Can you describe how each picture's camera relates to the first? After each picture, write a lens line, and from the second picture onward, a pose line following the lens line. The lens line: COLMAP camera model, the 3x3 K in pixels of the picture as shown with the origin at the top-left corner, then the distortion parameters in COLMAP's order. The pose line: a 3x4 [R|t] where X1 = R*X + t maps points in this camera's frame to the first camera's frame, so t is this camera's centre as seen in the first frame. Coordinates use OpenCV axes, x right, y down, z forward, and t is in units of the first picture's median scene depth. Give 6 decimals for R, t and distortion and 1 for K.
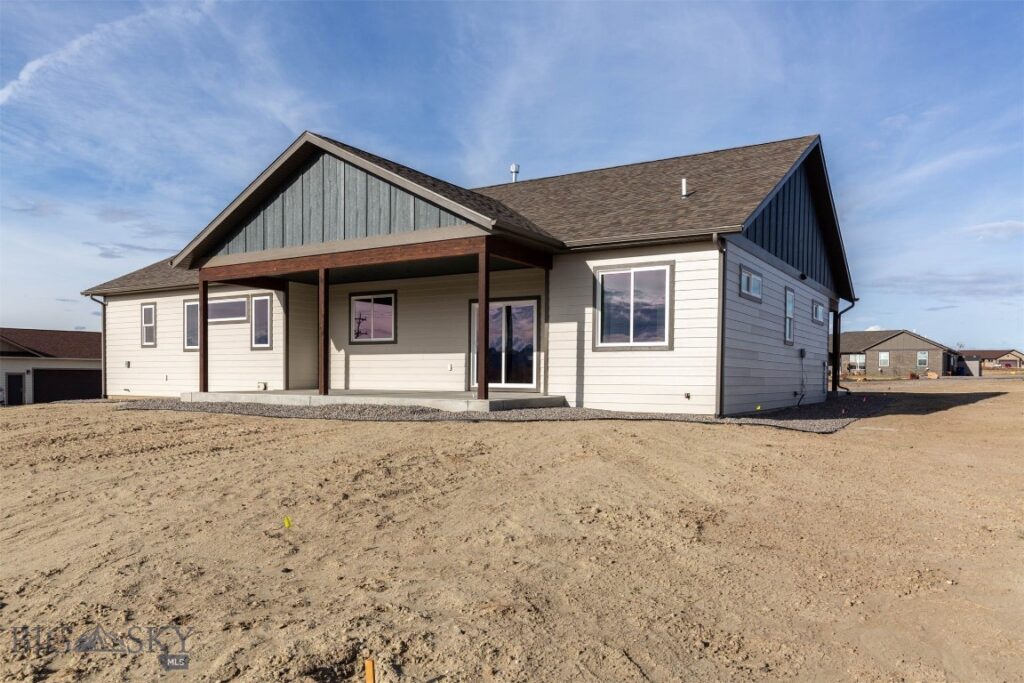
lens RADIAL K [[767.0, 0, 507.2], [0, 767.0, 368.6], [0, 0, 1]] dist [-0.022350, 0.000869]
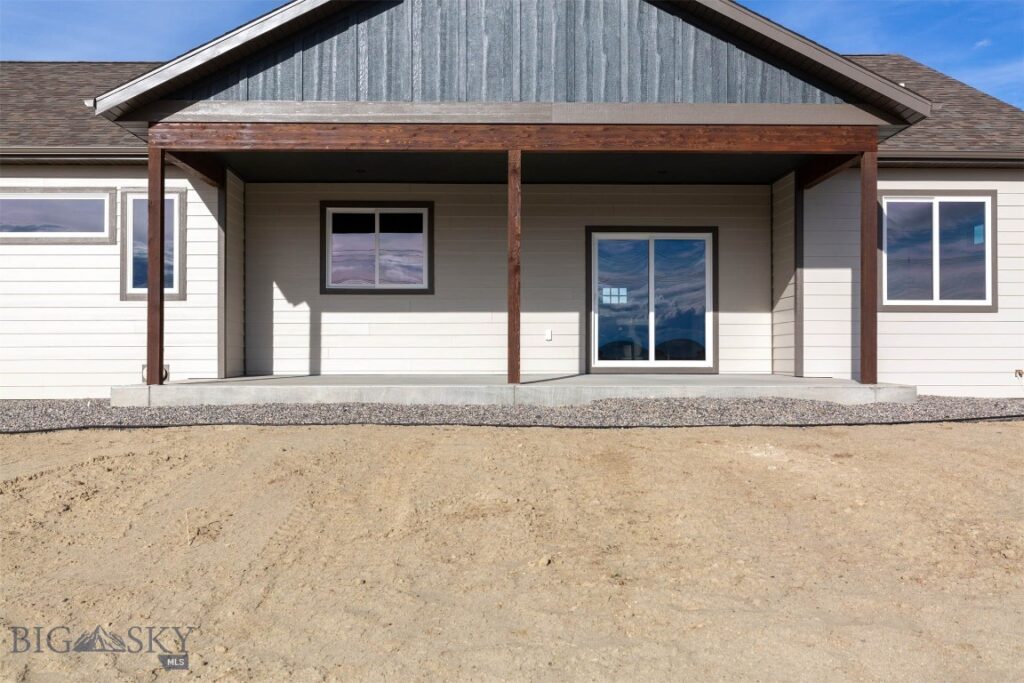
lens RADIAL K [[996.8, 0, 512.9], [0, 996.8, 319.7], [0, 0, 1]] dist [-0.016224, 0.000000]
pose [[0.825650, 0.011819, 0.564058, -0.557990], [0.000738, 0.999757, -0.022029, 0.003629], [-0.564182, 0.018605, 0.825441, 0.372293]]
